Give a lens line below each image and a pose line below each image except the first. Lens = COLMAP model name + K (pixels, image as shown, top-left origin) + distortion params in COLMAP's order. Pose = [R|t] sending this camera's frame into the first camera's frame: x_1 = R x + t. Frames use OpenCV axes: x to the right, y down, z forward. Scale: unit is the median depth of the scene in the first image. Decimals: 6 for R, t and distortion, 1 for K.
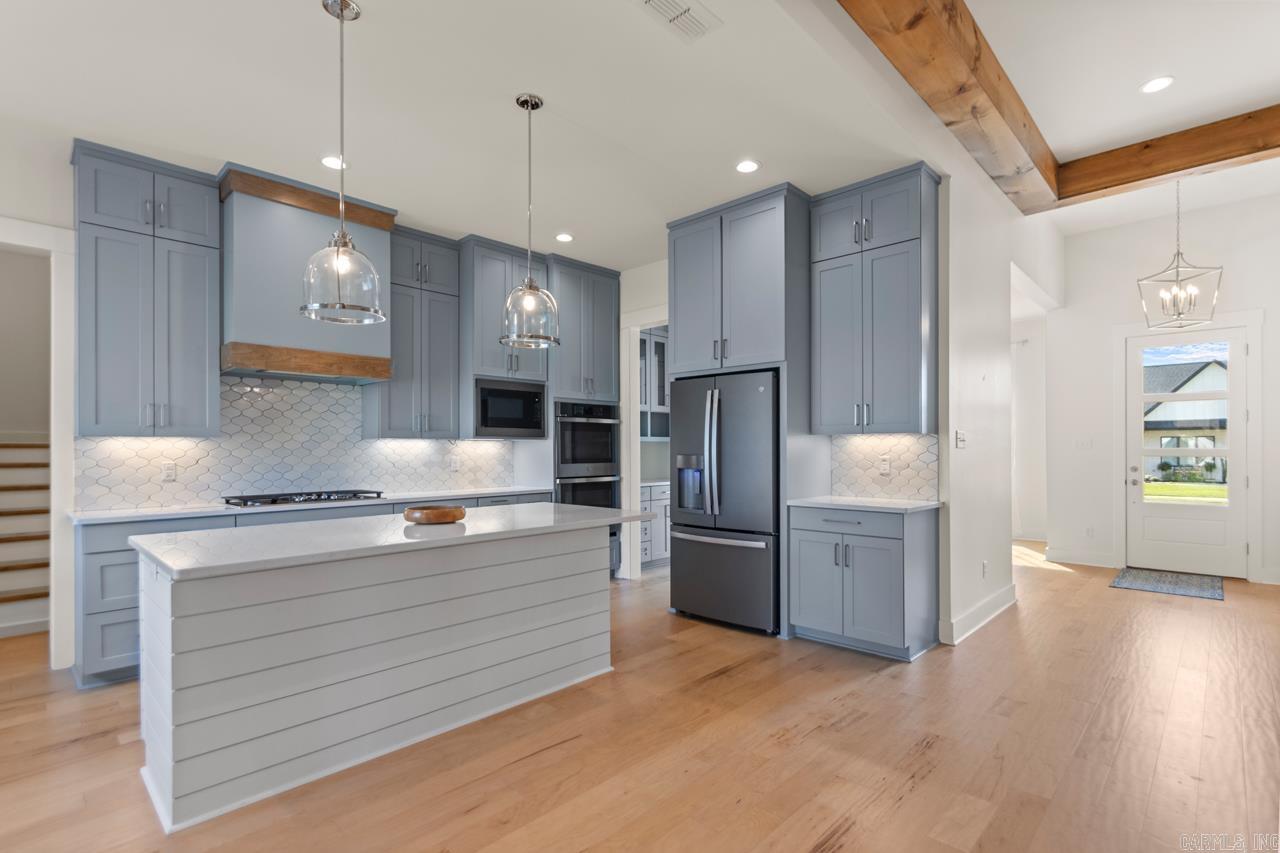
lens RADIAL K [[601.9, 0, 663.5], [0, 601.9, 439.0], [0, 0, 1]] dist [0.011193, -0.008458]
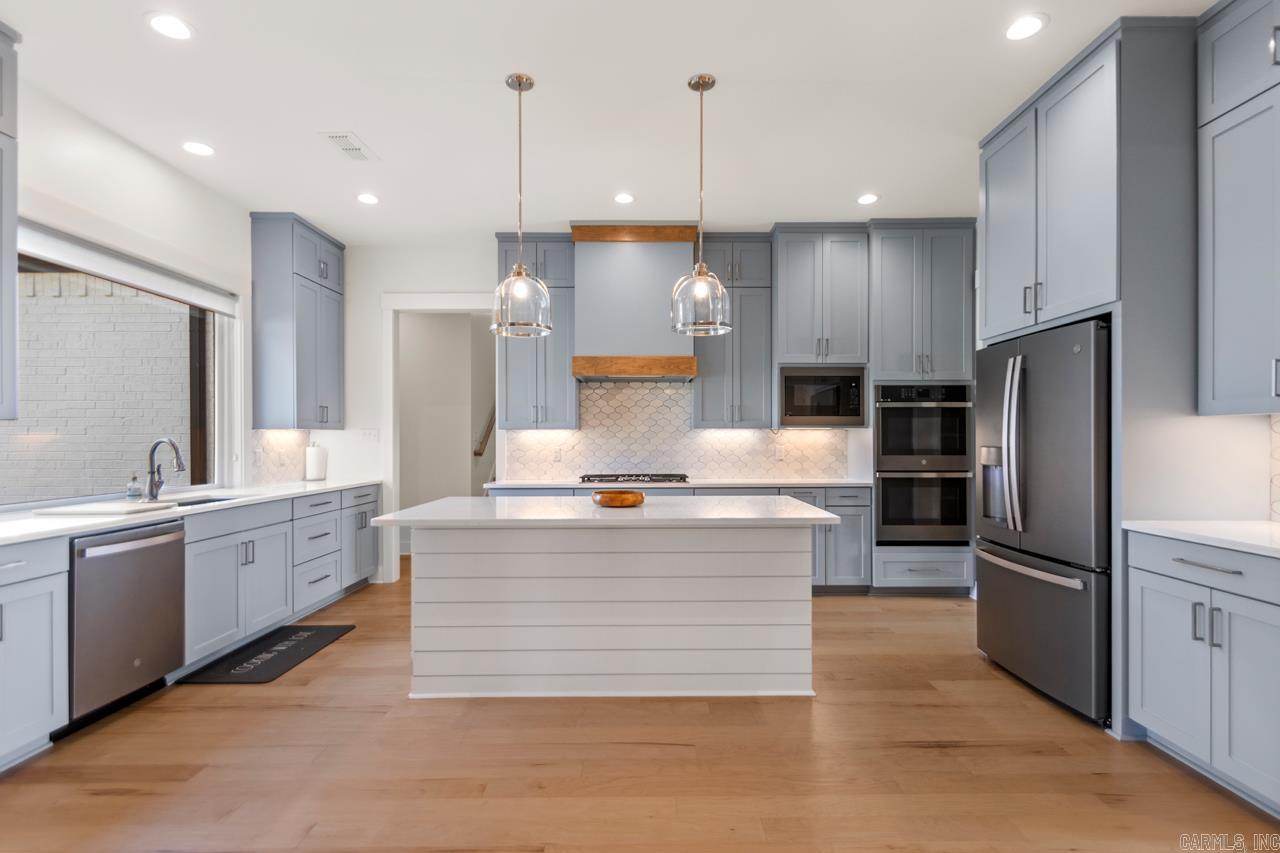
lens RADIAL K [[601.9, 0, 646.8], [0, 601.9, 430.3], [0, 0, 1]] dist [0.011193, -0.008458]
pose [[0.685208, -0.007953, -0.728304, 0.307064], [0.011660, 0.999932, 0.000051, 0.000987], [0.728254, -0.008527, 0.685255, 0.191151]]
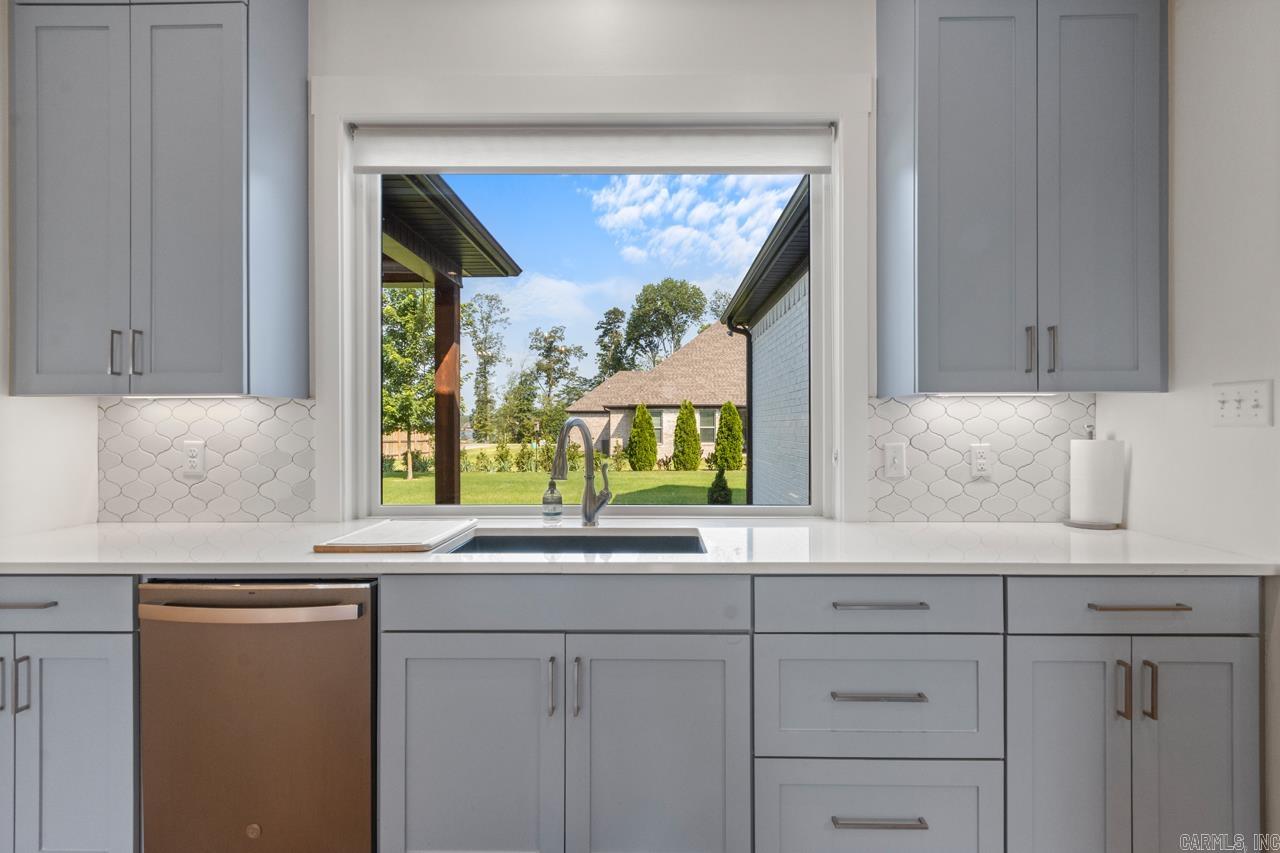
lens RADIAL K [[601.9, 0, 650.9], [0, 601.9, 429.6], [0, 0, 1]] dist [0.011193, -0.008458]
pose [[-0.727852, 0.010244, -0.685658, -0.432729], [0.015668, 0.999876, -0.001694, 0.013960], [0.685555, -0.011976, -0.727922, 0.626770]]
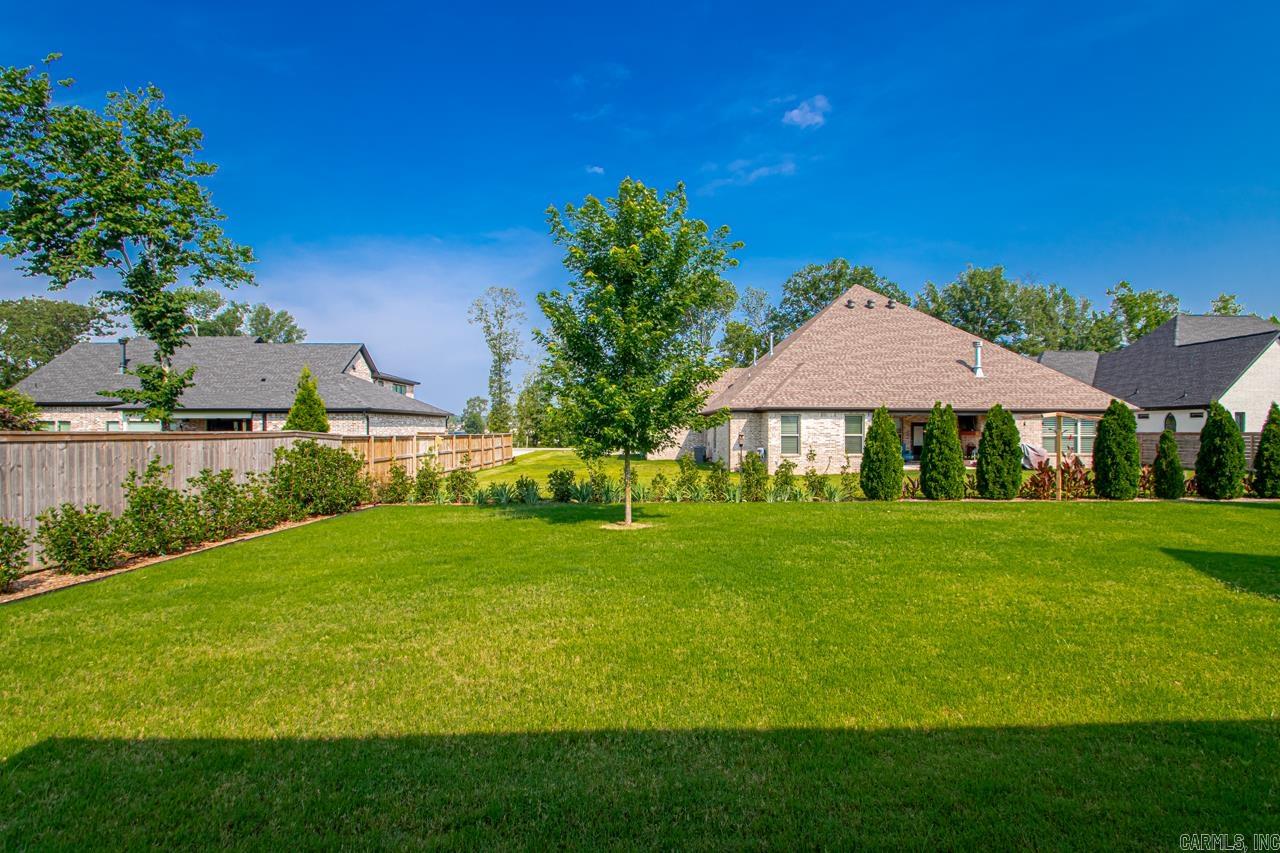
lens RADIAL K [[601.9, 0, 644.6], [0, 601.9, 424.4], [0, 0, 1]] dist [0.011193, -0.008458]
pose [[-0.710518, 0.001351, -0.703678, -0.248075], [0.012741, 0.999859, -0.010945, -0.077593], [0.703564, -0.016742, -0.710435, -1.321154]]
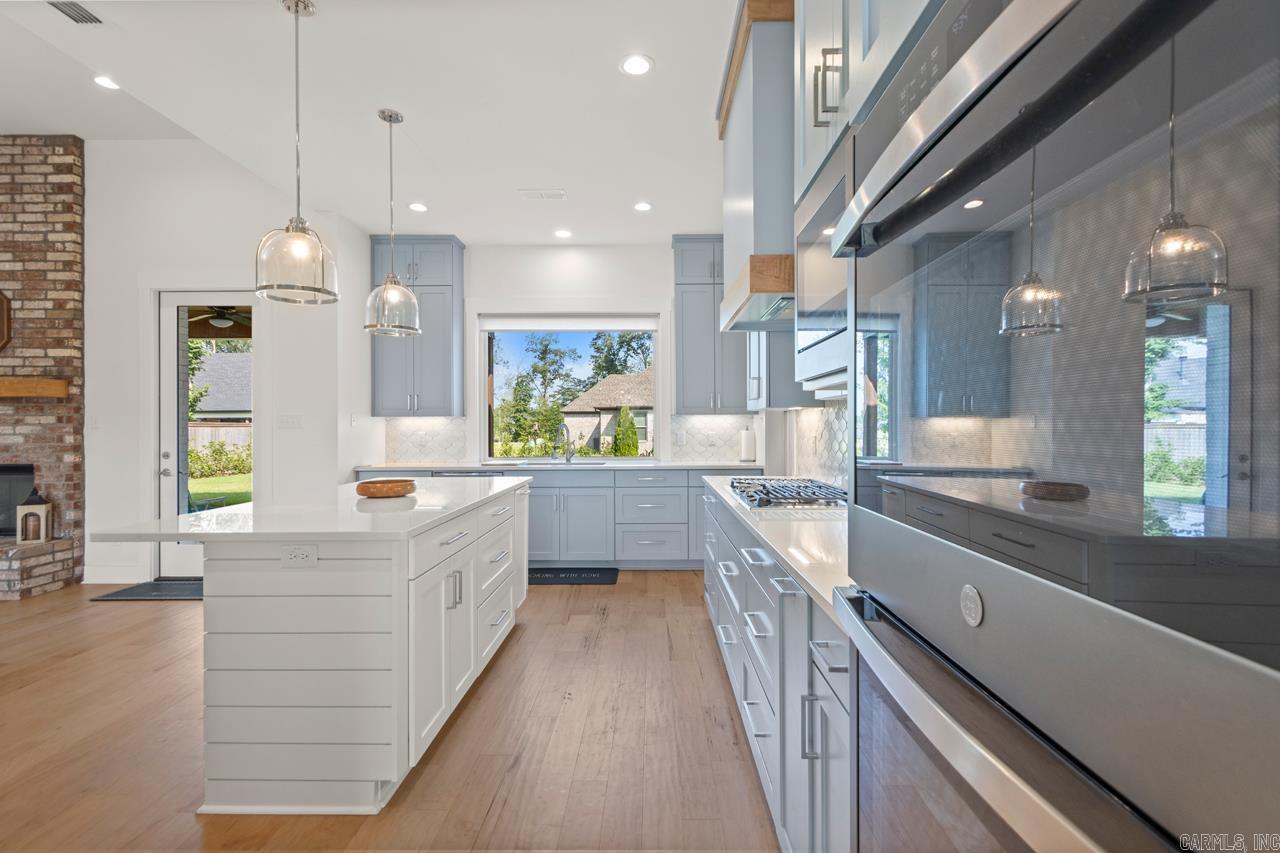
lens RADIAL K [[601.9, 0, 652.5], [0, 601.9, 429.5], [0, 0, 1]] dist [0.011193, -0.008458]
pose [[-0.720604, 0.014025, -0.693205, 0.066773], [0.019533, 0.999809, -0.000076, 0.020346], [0.693072, -0.013595, -0.720740, 1.338652]]
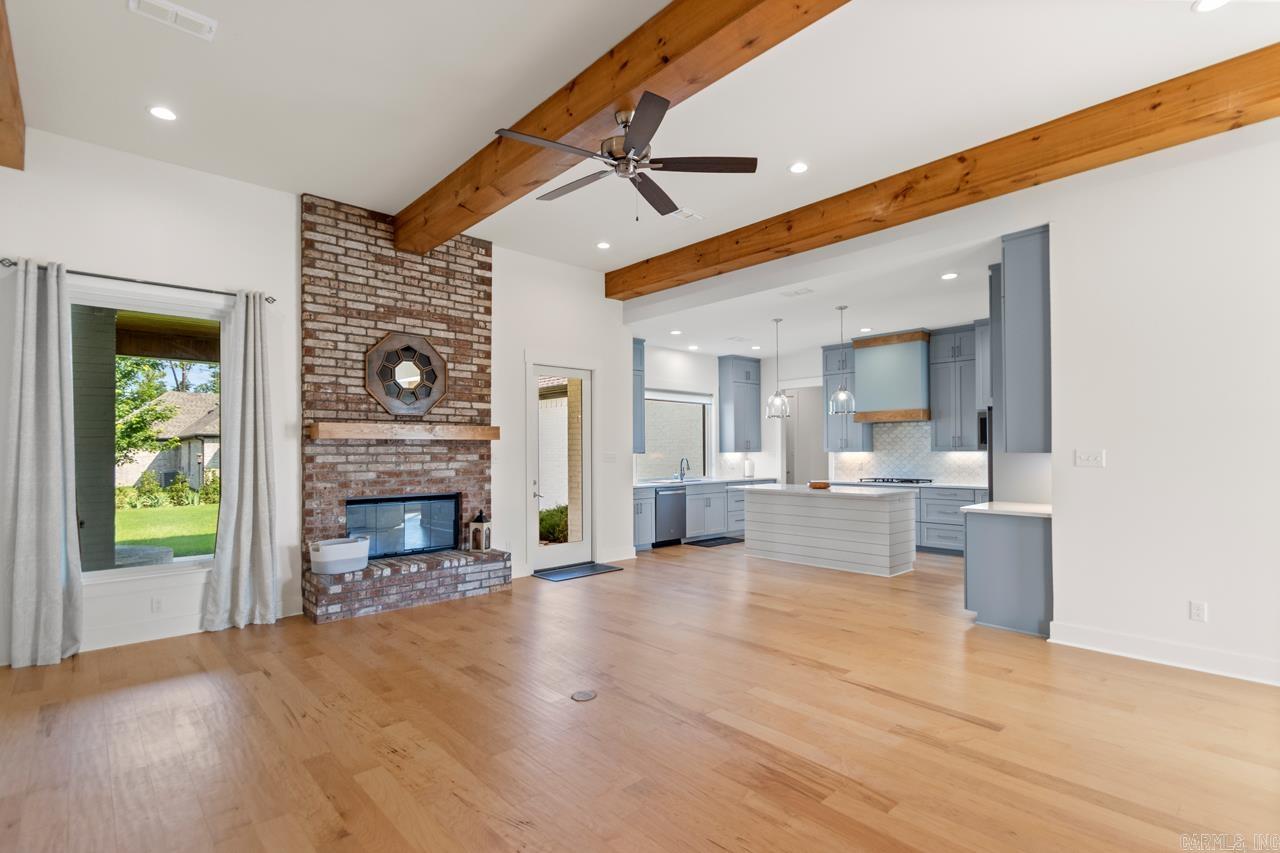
lens RADIAL K [[601.9, 0, 701.7], [0, 601.9, 445.3], [0, 0, 1]] dist [0.011193, -0.008458]
pose [[0.003514, -0.006135, -0.999975, 1.485493], [0.022160, 0.999736, -0.006055, -0.025929], [0.999748, -0.022138, 0.003649, 0.334259]]
